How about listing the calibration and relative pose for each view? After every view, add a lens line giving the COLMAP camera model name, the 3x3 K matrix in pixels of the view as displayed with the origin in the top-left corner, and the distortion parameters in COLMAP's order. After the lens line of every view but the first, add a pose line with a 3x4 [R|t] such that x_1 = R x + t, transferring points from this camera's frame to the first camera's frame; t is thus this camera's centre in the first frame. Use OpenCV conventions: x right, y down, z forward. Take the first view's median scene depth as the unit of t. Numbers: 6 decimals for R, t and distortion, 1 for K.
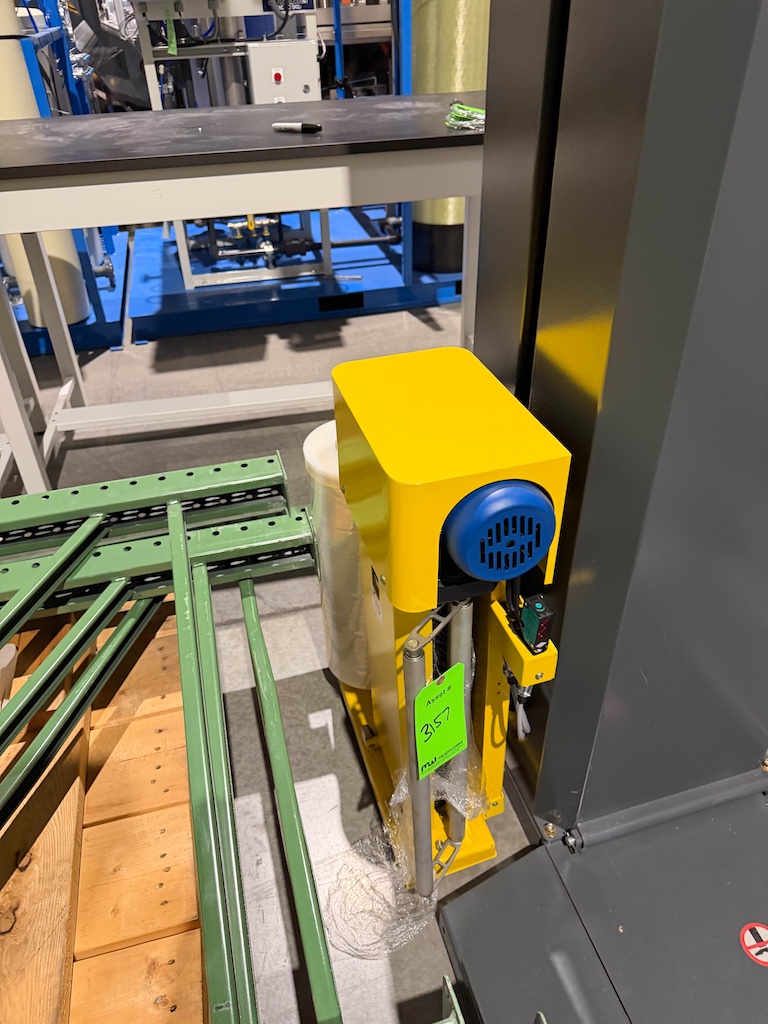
lens RADIAL K [[716.7, 0, 385.1], [0, 716.7, 508.9], [0, 0, 1]] dist [-0.020265, -0.001212]
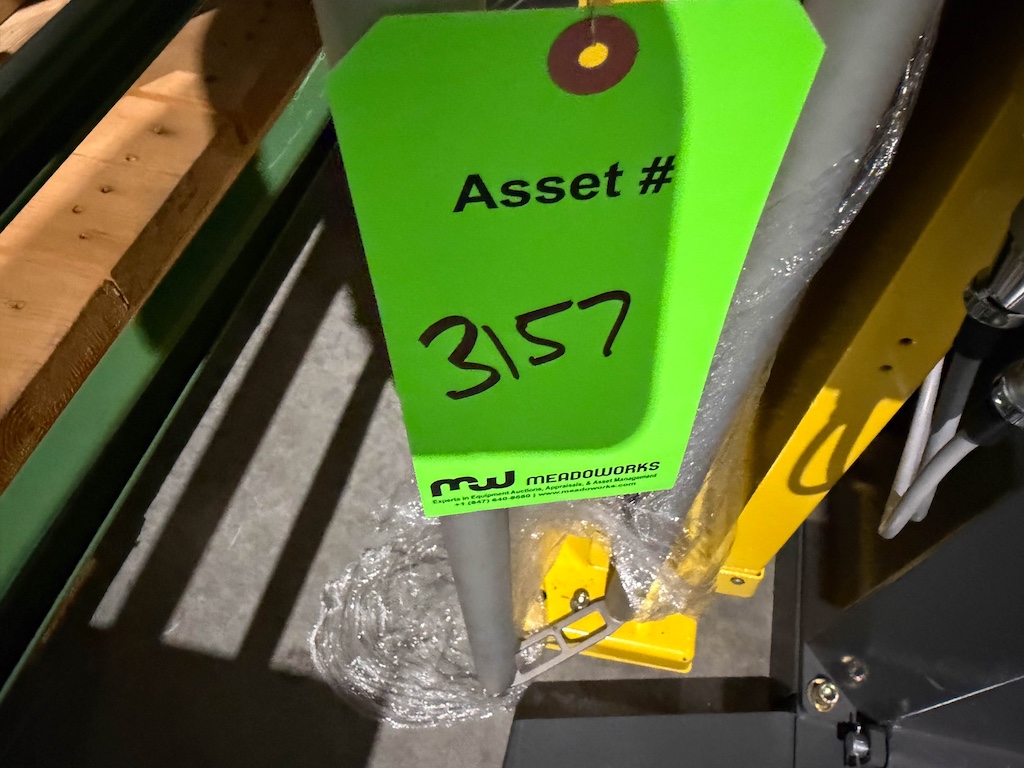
lens RADIAL K [[716.7, 0, 511.1], [0, 716.7, 384.8], [0, 0, 1]] dist [-0.020265, -0.001212]
pose [[0.870033, 0.432859, -0.235958, 0.085847], [-0.316958, 0.857726, 0.404777, 0.173364], [0.377598, -0.277381, 0.883448, 0.607071]]
